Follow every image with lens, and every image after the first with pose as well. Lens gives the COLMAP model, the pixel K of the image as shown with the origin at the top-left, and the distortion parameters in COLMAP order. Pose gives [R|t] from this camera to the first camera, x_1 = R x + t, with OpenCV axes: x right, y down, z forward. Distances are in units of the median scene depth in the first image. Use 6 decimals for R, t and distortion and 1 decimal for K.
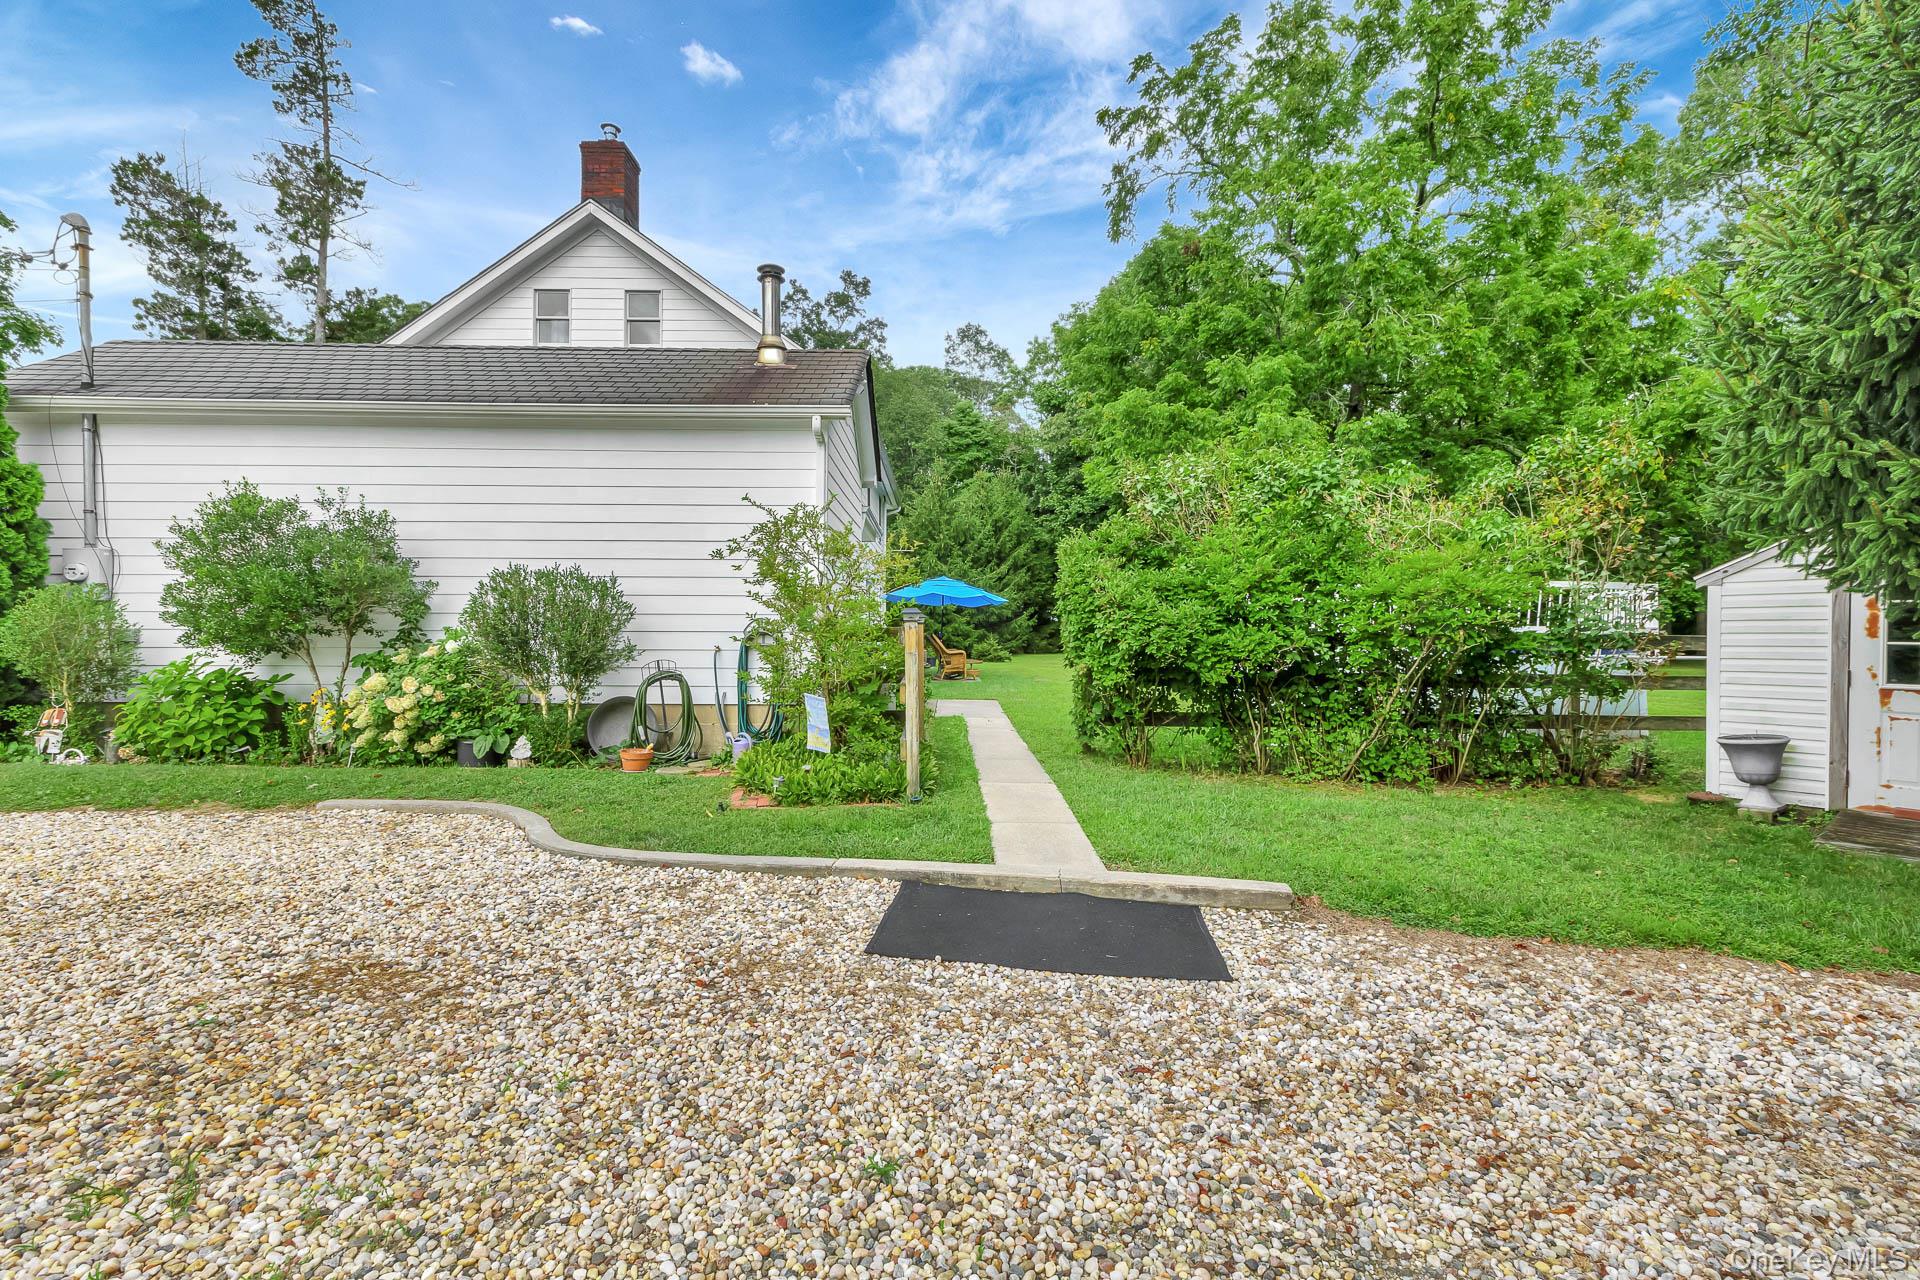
lens RADIAL K [[880.0, 0, 962.6], [0, 880.0, 640.0], [0, 0, 1]] dist [0.002368, -0.000481]
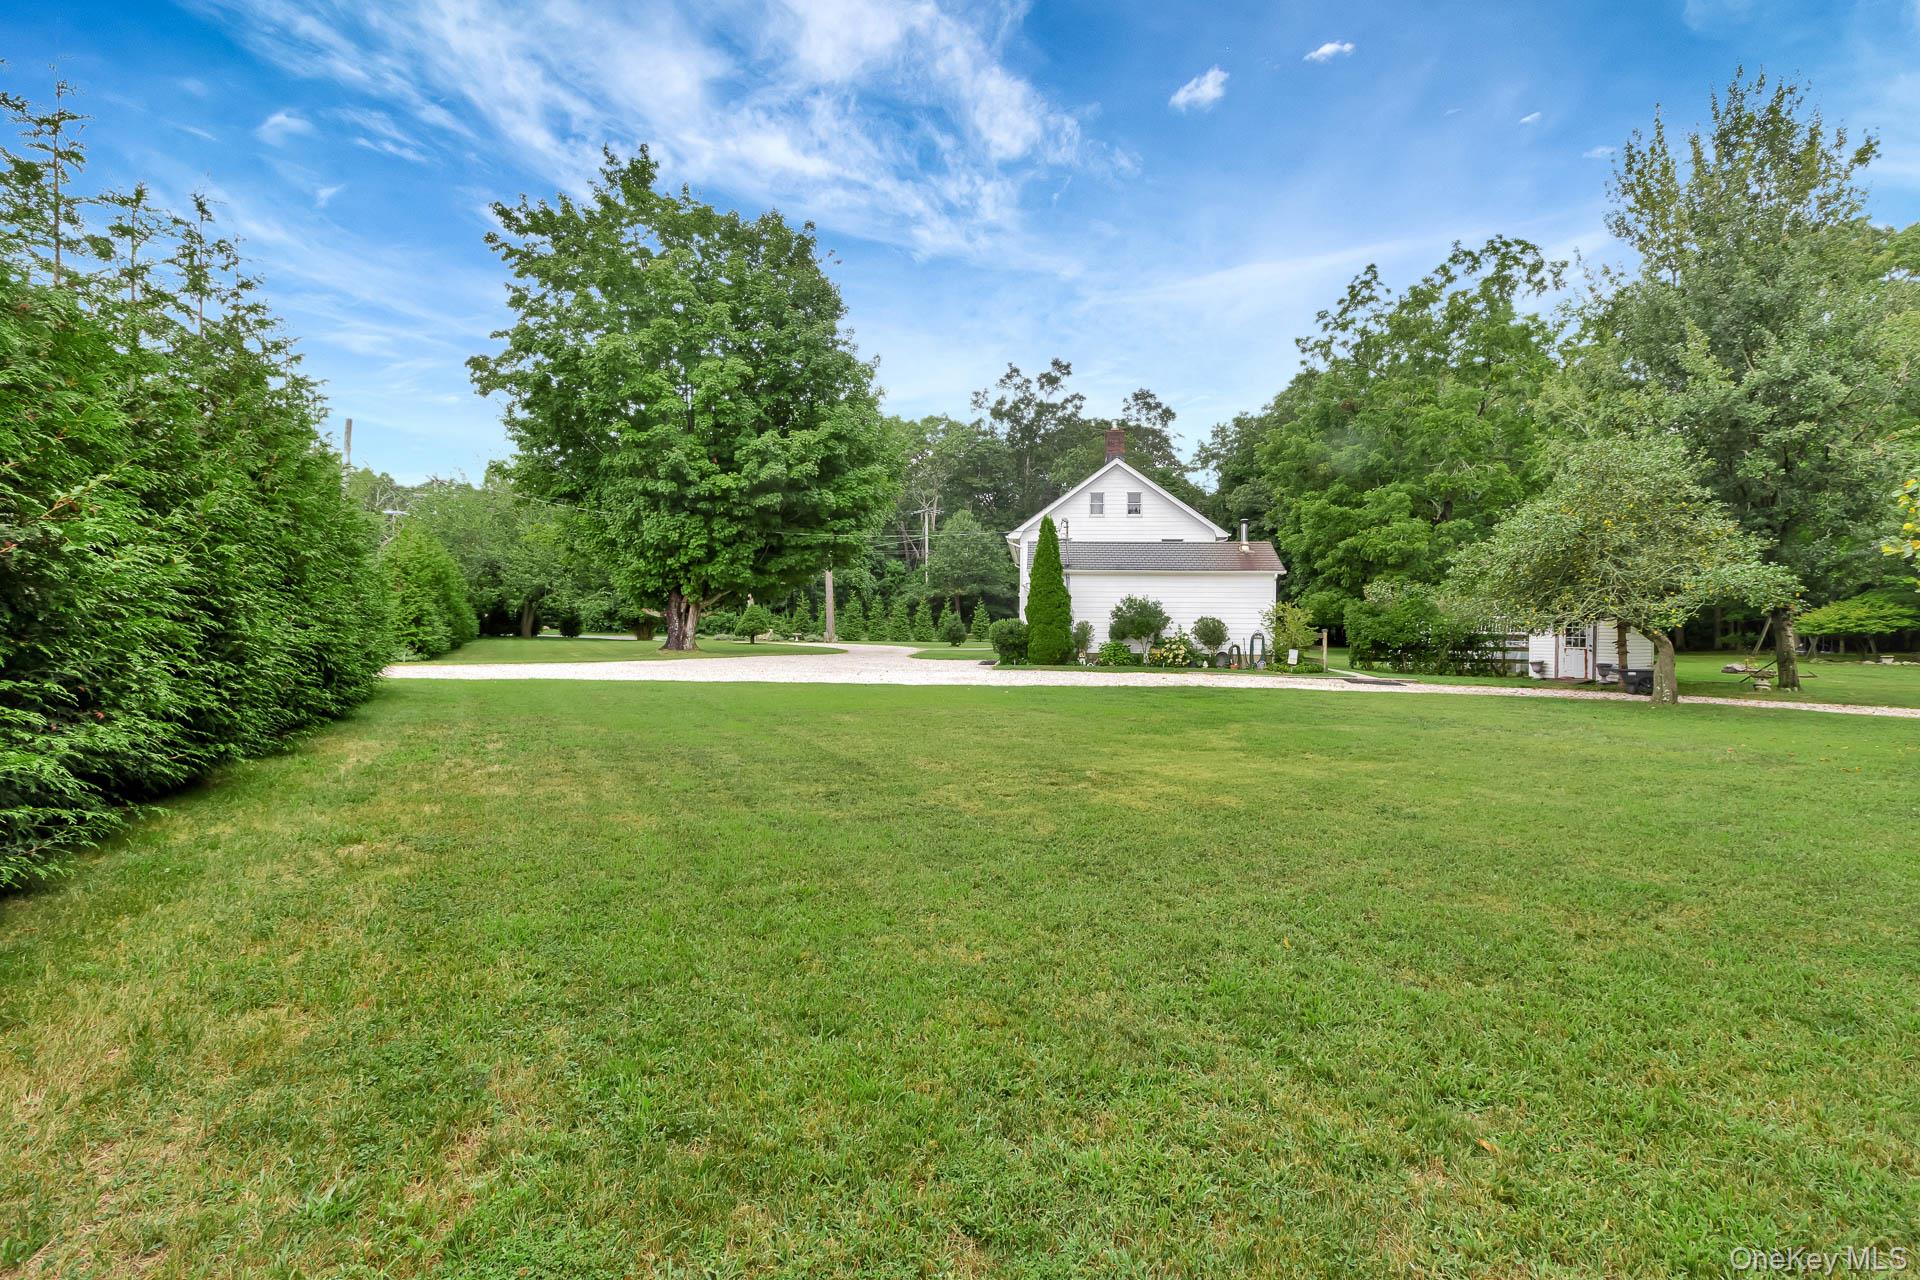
lens RADIAL K [[880.0, 0, 953.7], [0, 880.0, 639.7], [0, 0, 1]] dist [0.002368, -0.000481]
pose [[0.994032, 0.004618, -0.108992, -0.593763], [-0.003936, 0.999971, 0.006465, -0.001884], [0.109019, -0.005997, 0.994022, -1.490441]]
